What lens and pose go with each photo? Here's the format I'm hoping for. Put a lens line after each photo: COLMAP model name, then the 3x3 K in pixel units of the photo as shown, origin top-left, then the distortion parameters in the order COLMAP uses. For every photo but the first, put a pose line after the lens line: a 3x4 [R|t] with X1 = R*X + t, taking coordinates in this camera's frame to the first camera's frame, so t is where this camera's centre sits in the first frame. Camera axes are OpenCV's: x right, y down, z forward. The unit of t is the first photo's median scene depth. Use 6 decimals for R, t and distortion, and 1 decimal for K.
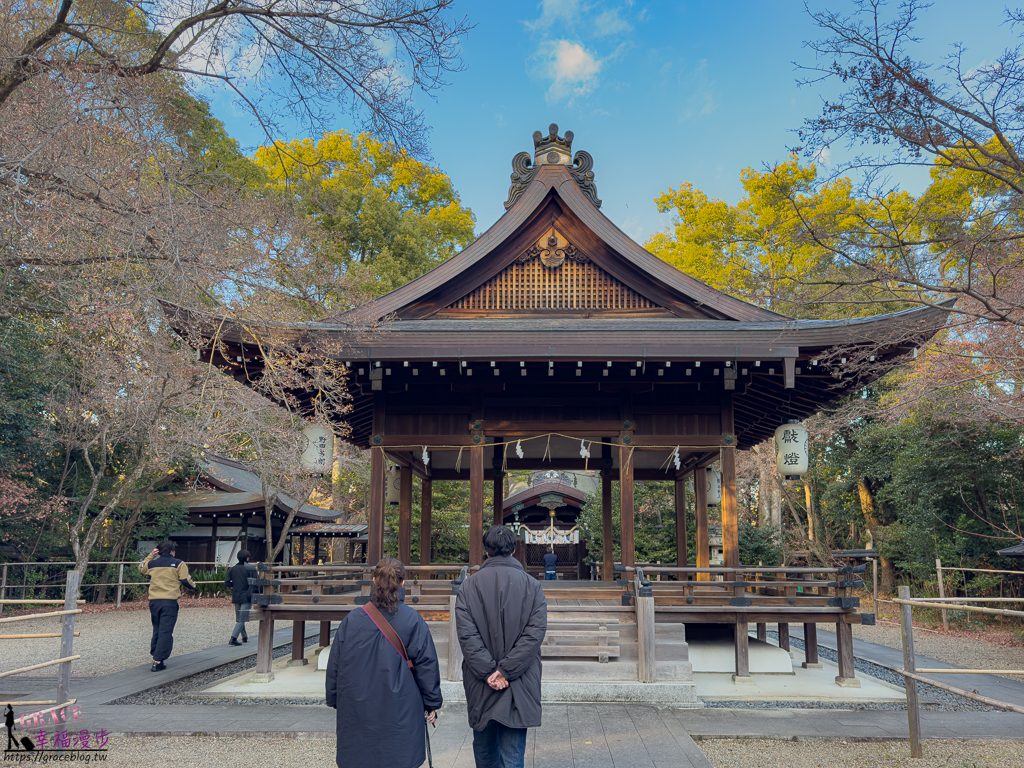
lens RADIAL K [[922.9, 0, 512.8], [0, 922.9, 384.9], [0, 0, 1]] dist [-0.004442, -0.000298]
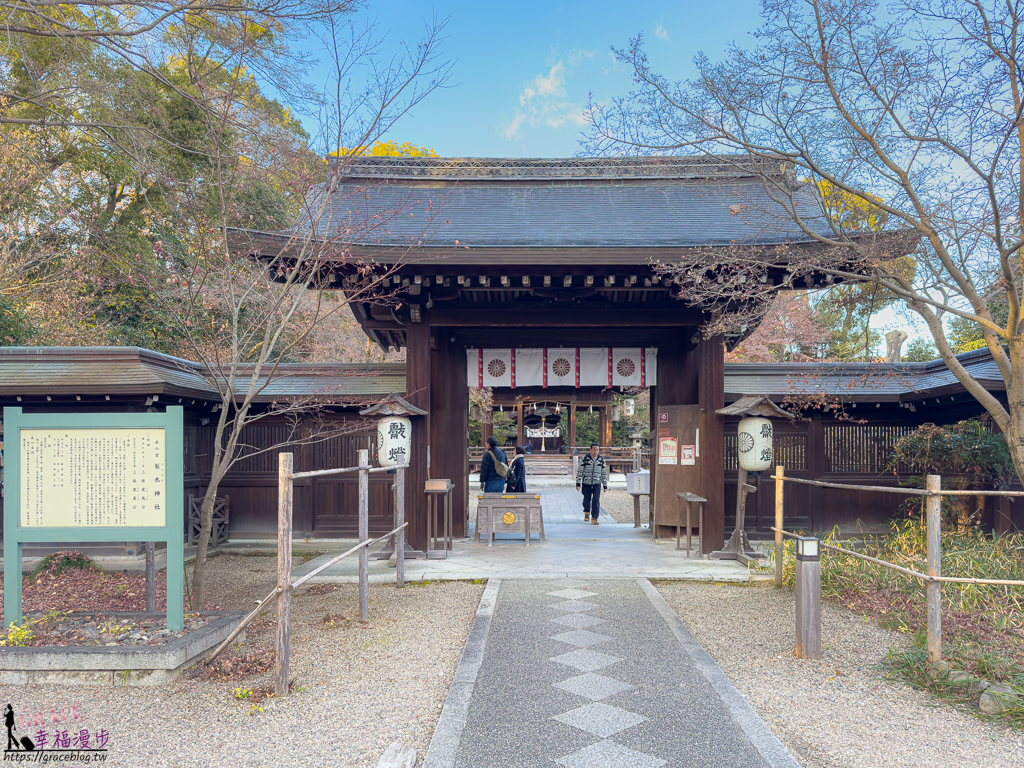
lens RADIAL K [[922.9, 0, 511.6], [0, 922.9, 383.8], [0, 0, 1]] dist [-0.004442, -0.000298]
pose [[0.999899, -0.004060, 0.013640, -0.037081], [0.002441, 0.993161, 0.116725, -0.118569], [-0.014021, -0.116680, 0.993071, -0.644912]]
